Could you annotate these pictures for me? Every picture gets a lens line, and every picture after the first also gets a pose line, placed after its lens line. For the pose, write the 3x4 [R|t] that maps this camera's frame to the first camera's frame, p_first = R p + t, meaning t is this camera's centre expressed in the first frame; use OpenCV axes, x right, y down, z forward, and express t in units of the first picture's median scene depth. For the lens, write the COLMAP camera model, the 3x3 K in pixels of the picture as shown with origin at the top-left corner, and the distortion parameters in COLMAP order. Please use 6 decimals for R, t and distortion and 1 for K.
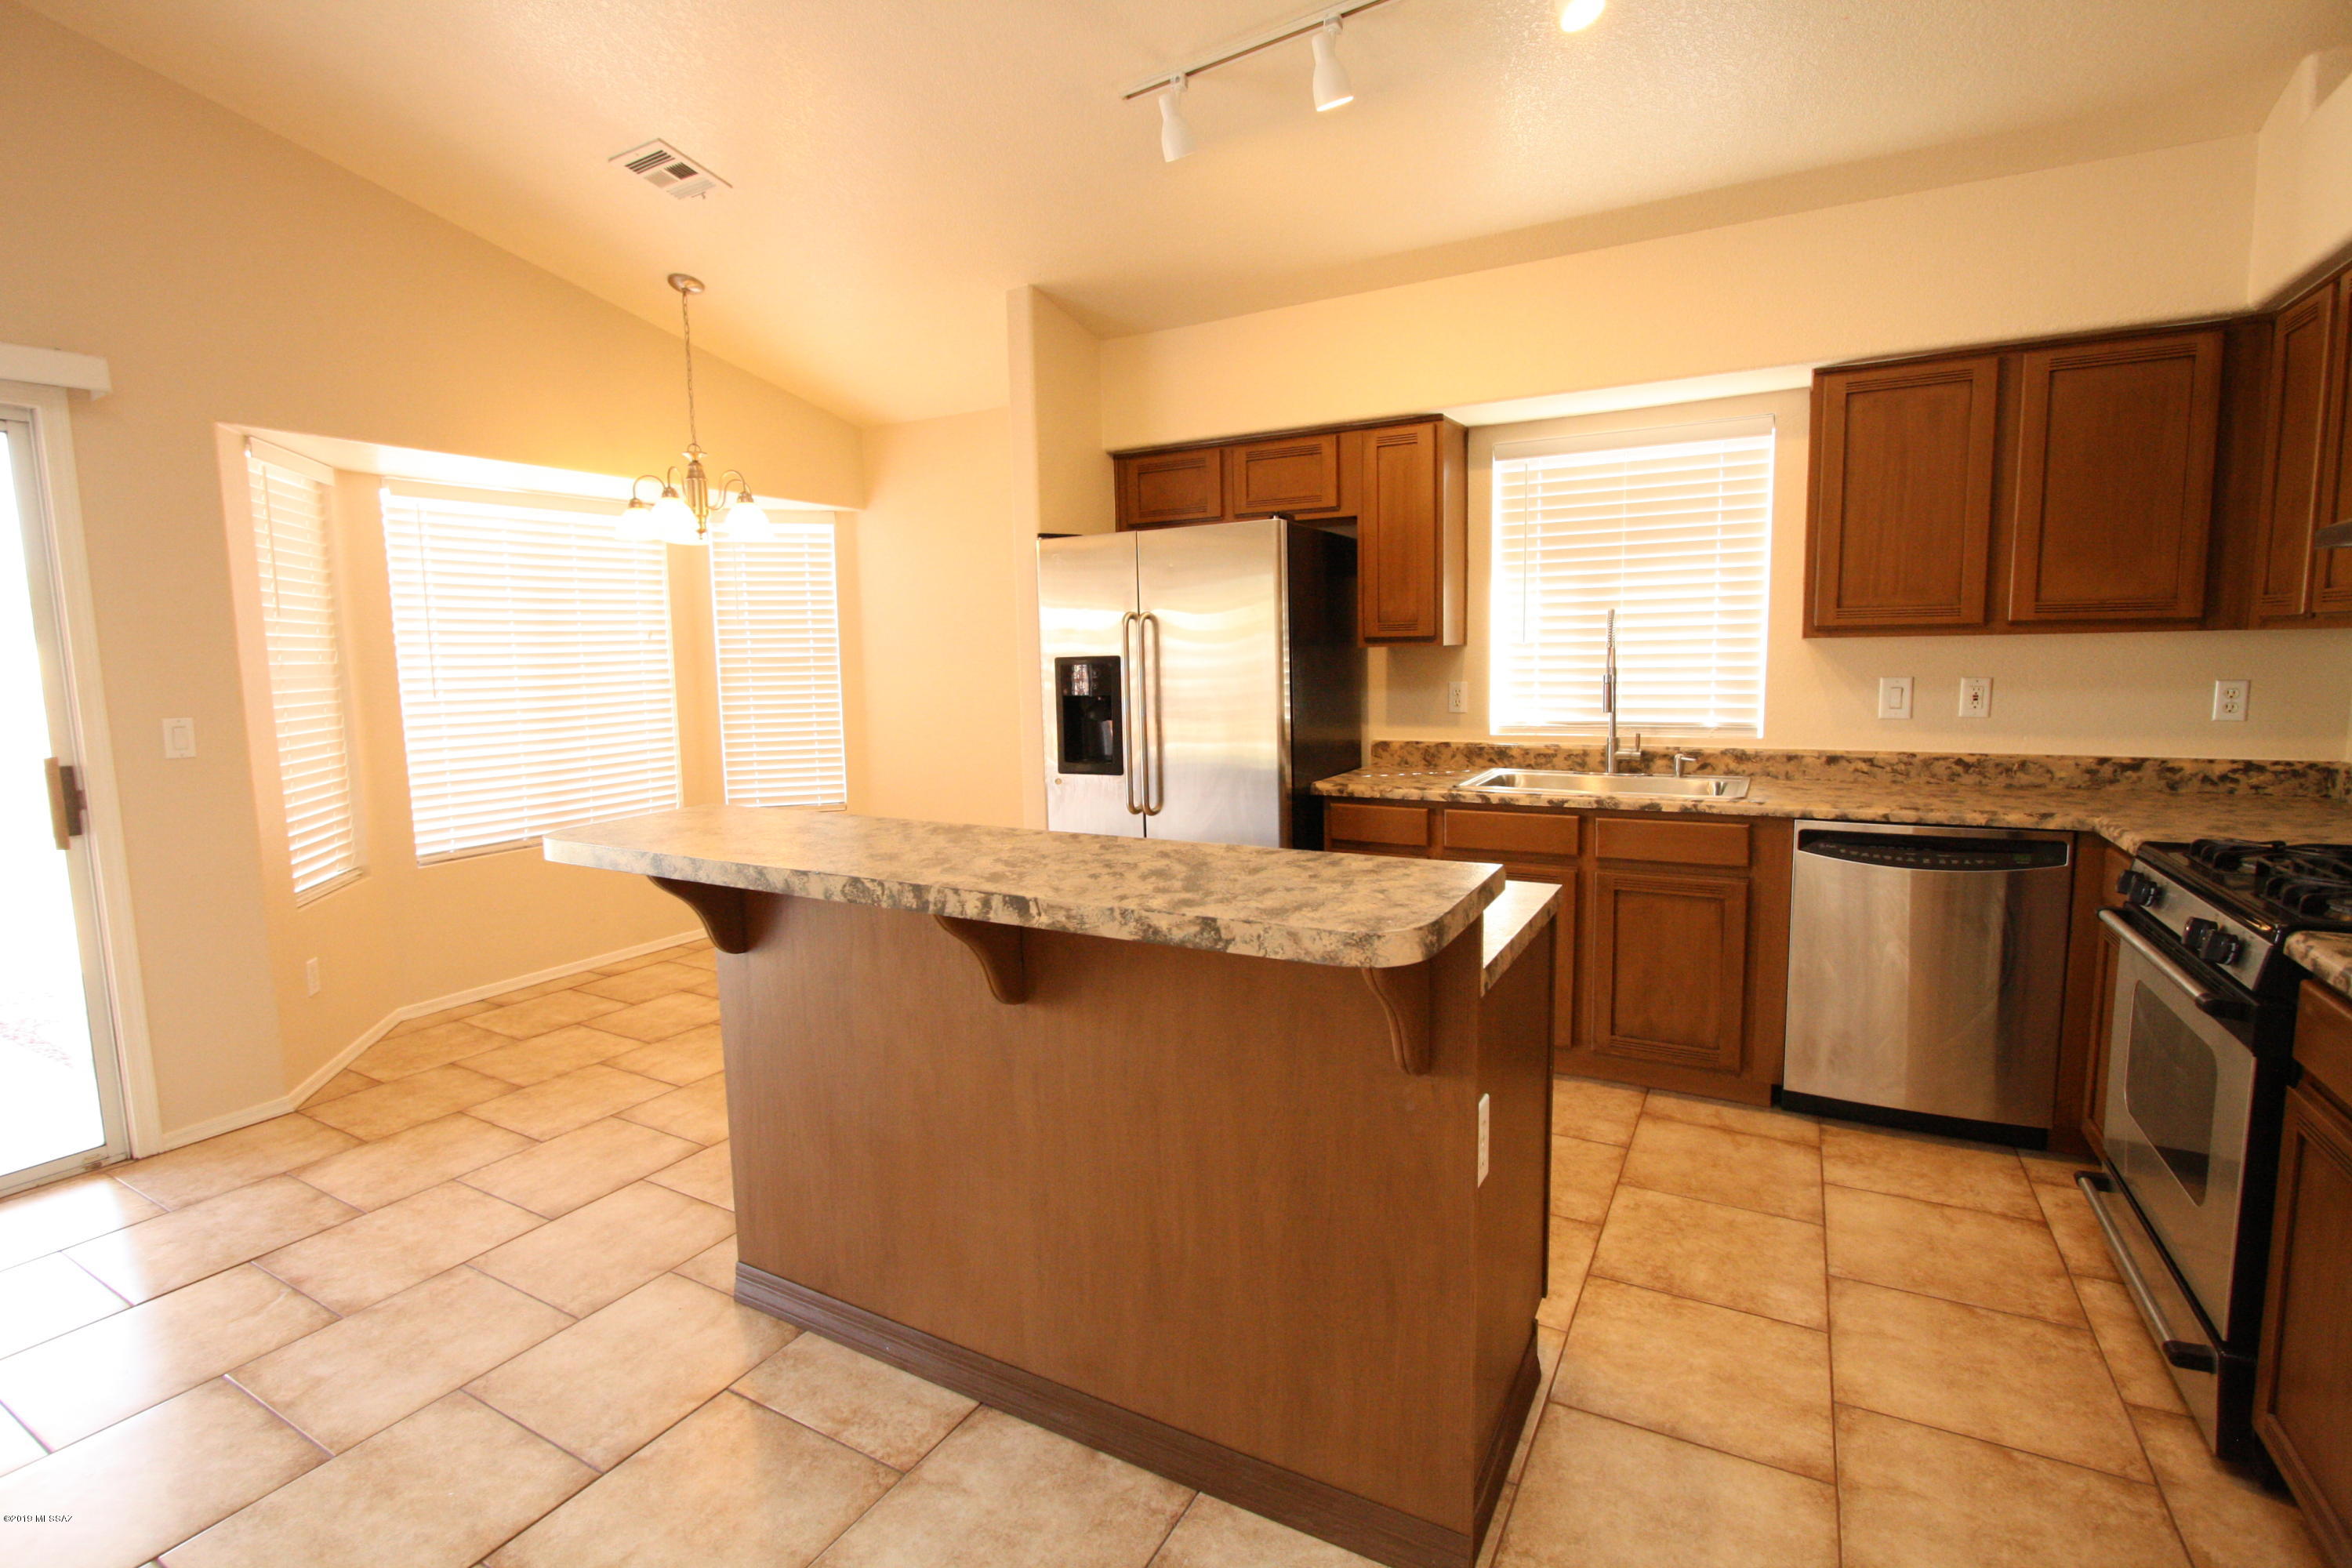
lens RADIAL K [[1094.8, 0, 1173.3], [0, 1094.8, 775.5], [0, 0, 1]] dist [-0.022033, 0.004791]
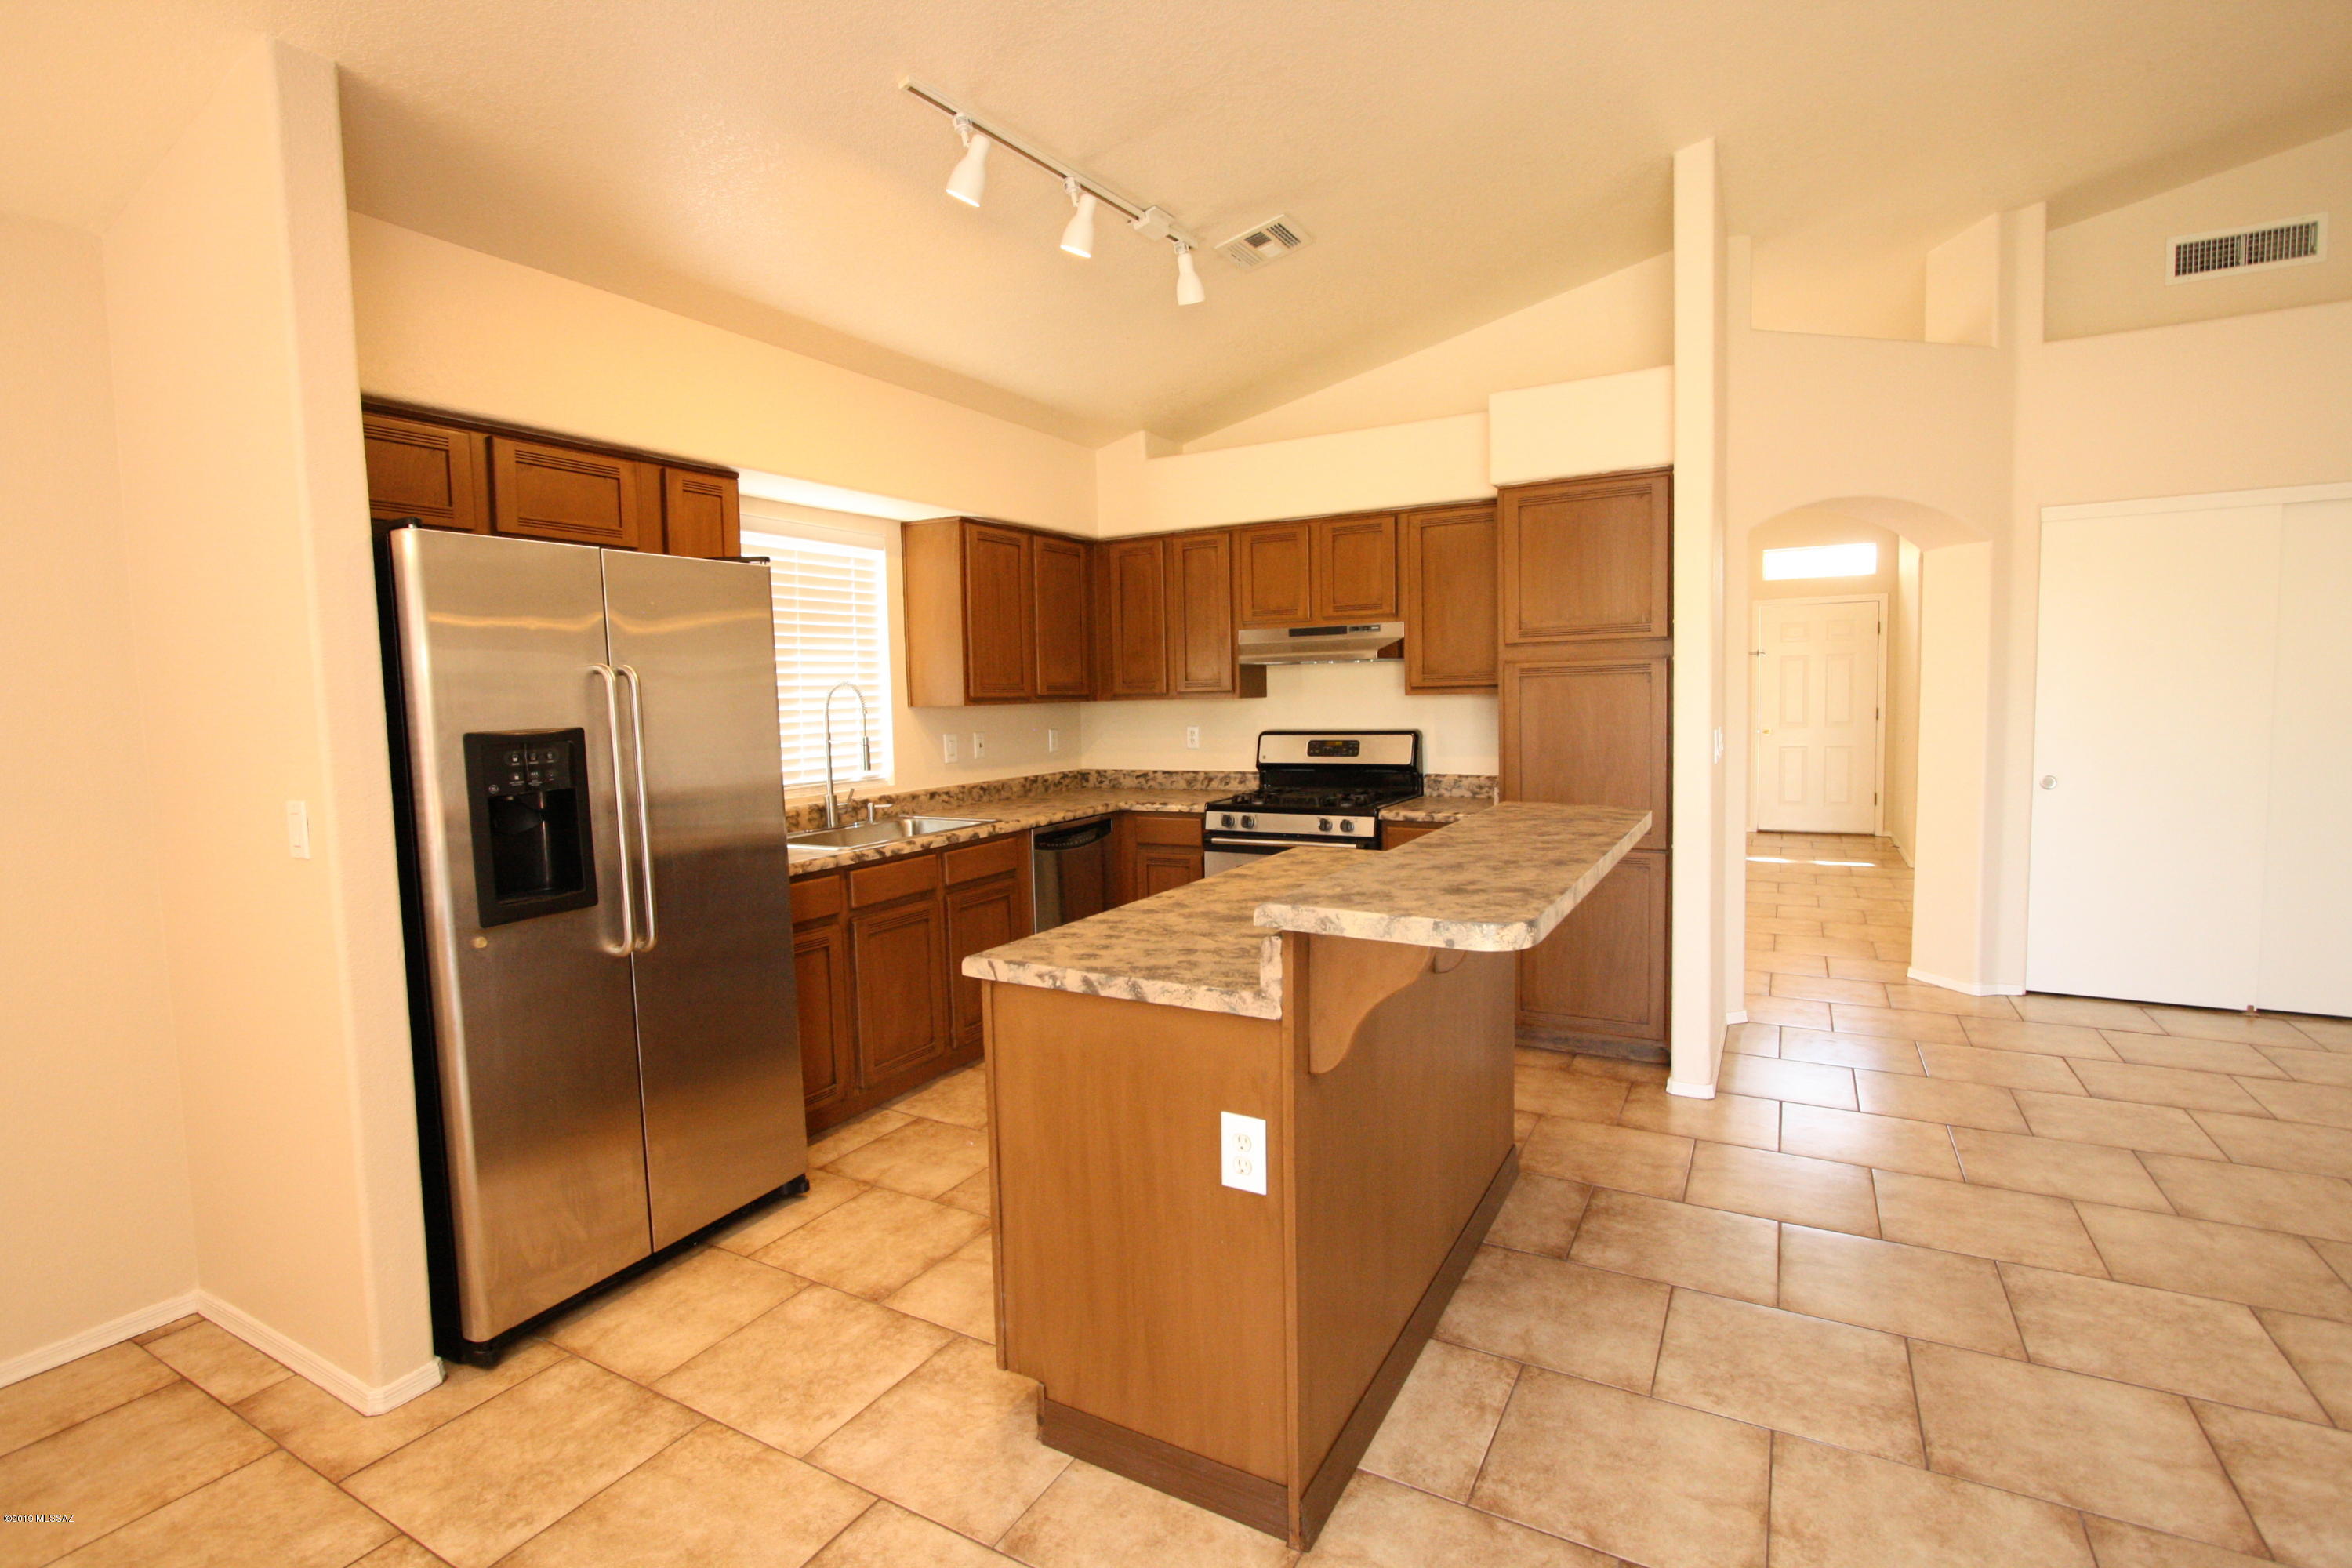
lens RADIAL K [[1094.8, 0, 1172.0], [0, 1094.8, 775.0], [0, 0, 1]] dist [-0.022033, 0.004791]
pose [[0.000341, -0.053291, 0.998579, -0.831232], [0.137129, 0.989148, 0.052741, -0.077035], [-0.990553, 0.136916, 0.007645, 0.747567]]
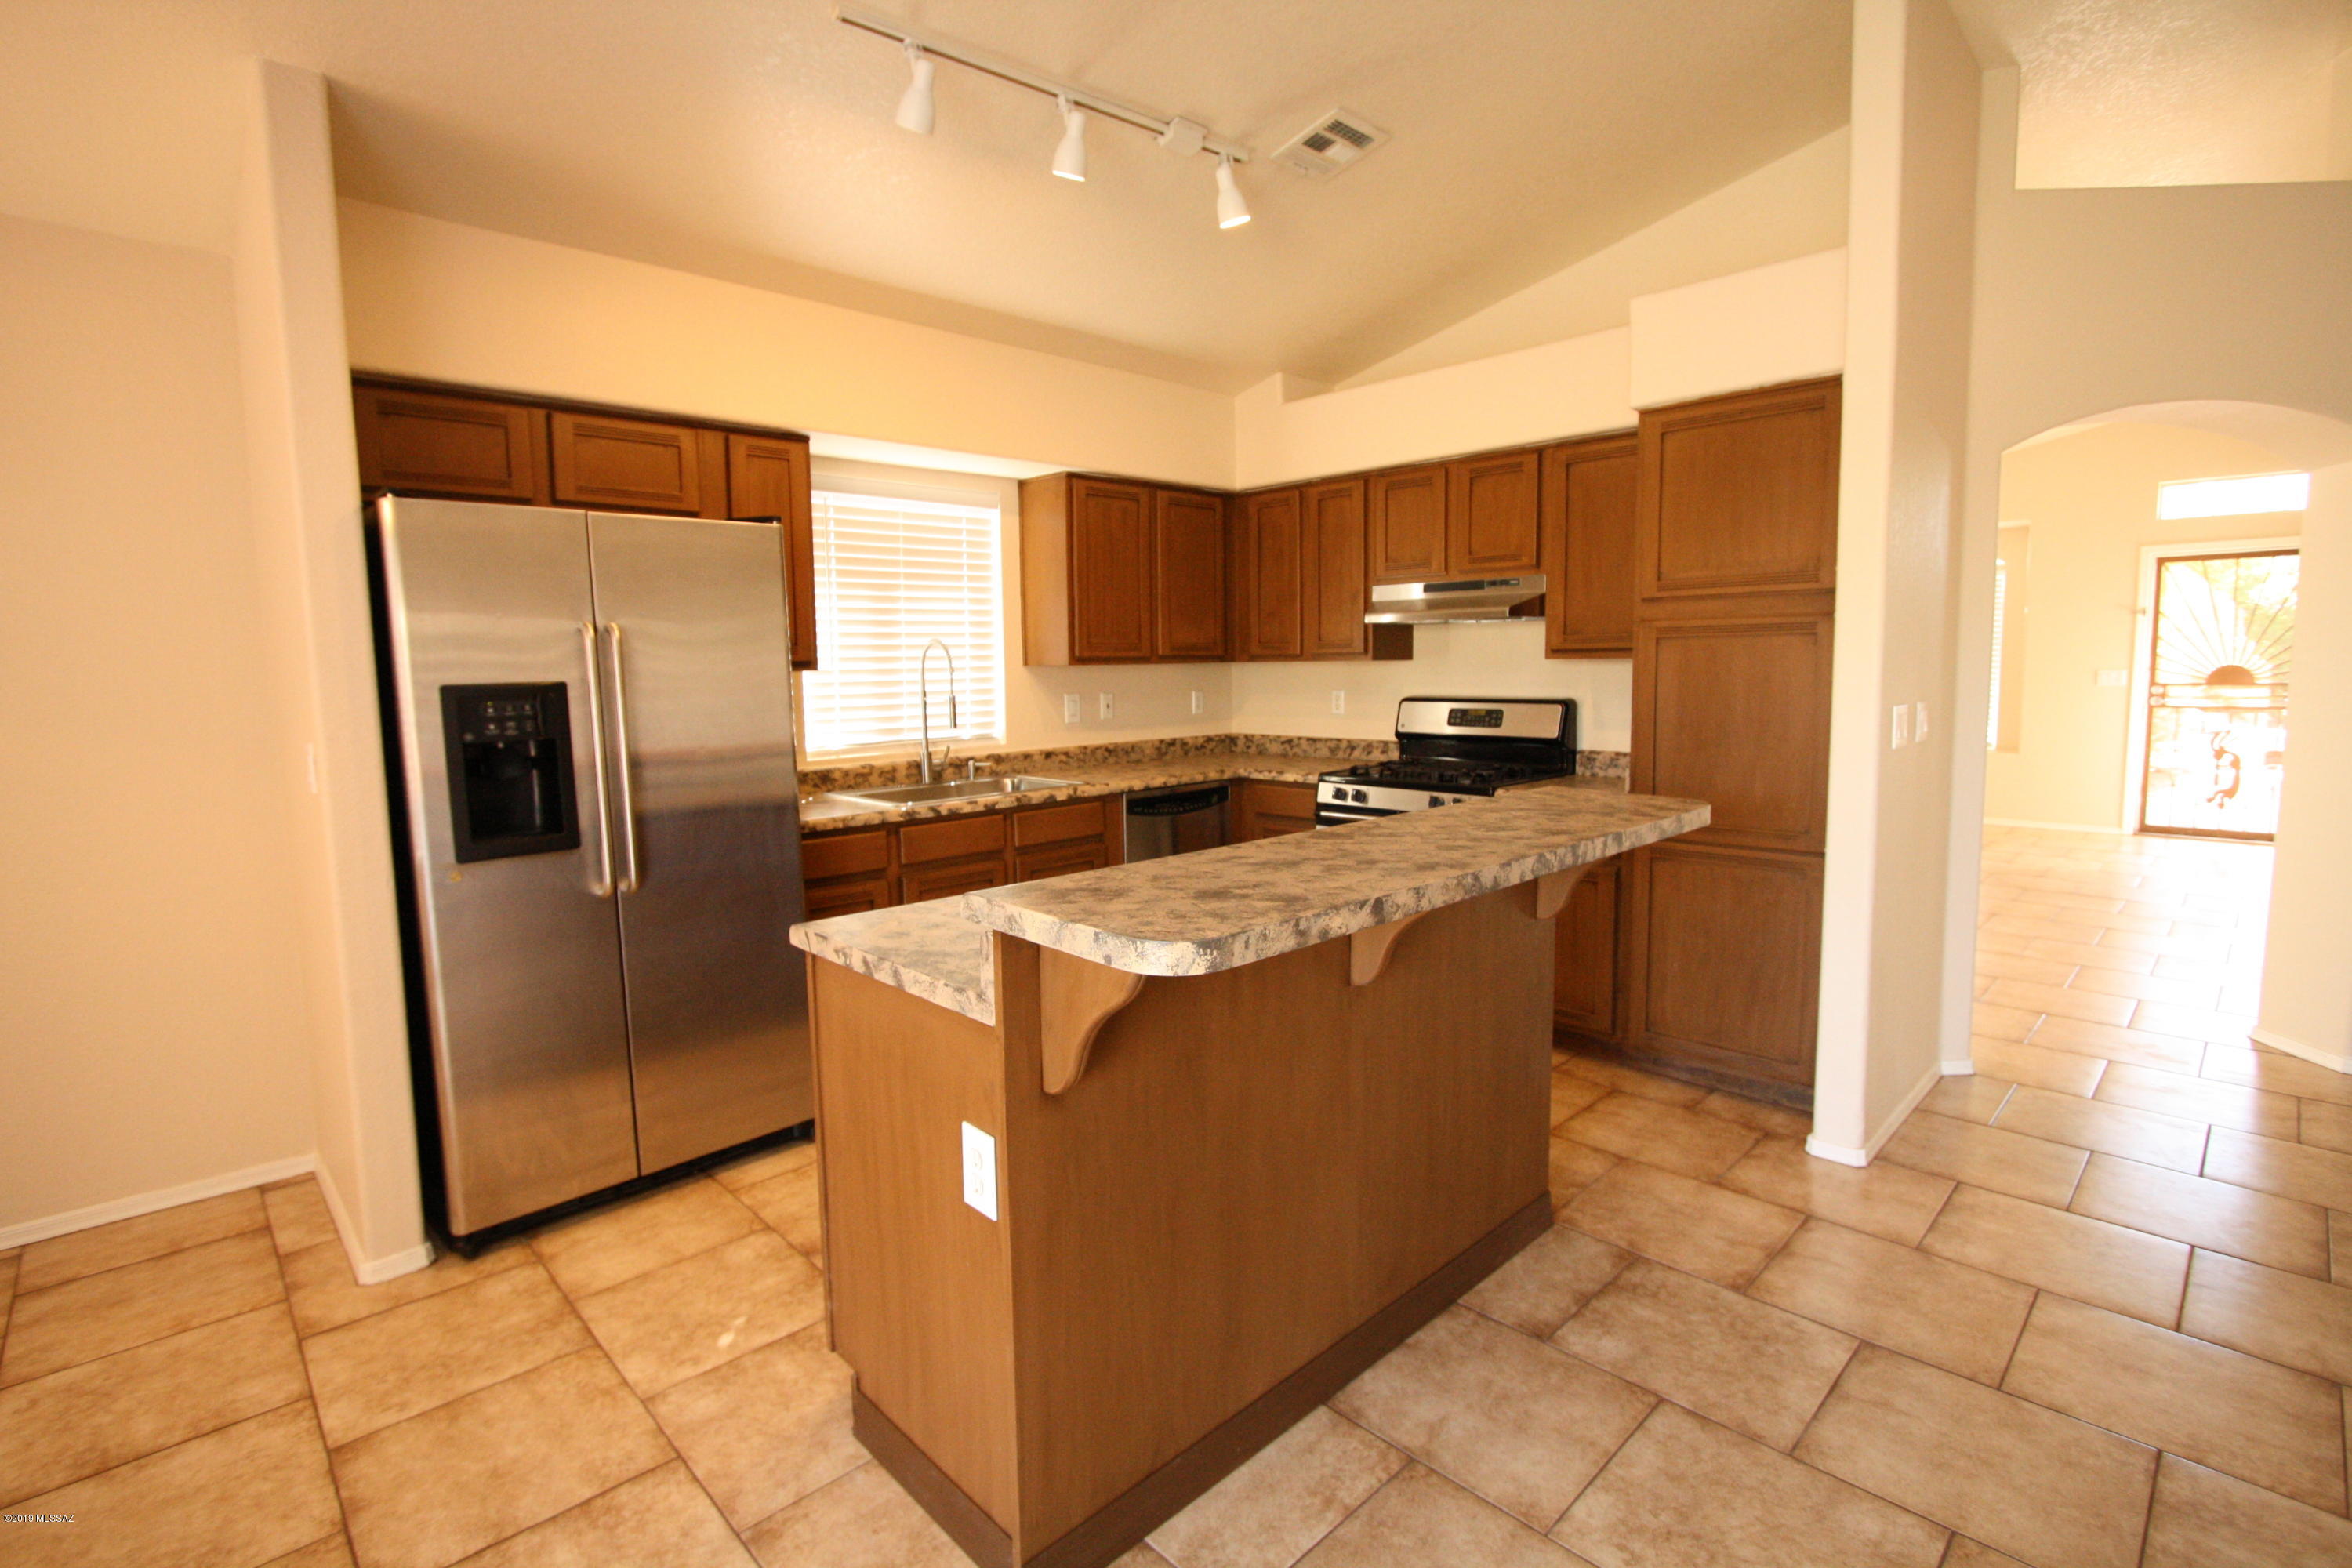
lens RADIAL K [[1094.8, 0, 1171.6], [0, 1094.8, 772.2], [0, 0, 1]] dist [-0.022033, 0.004791]
pose [[0.285738, -0.080167, 0.954949, -0.718483], [0.117978, 0.991857, 0.047964, -0.044568], [-0.951018, 0.098958, 0.292869, 0.492921]]
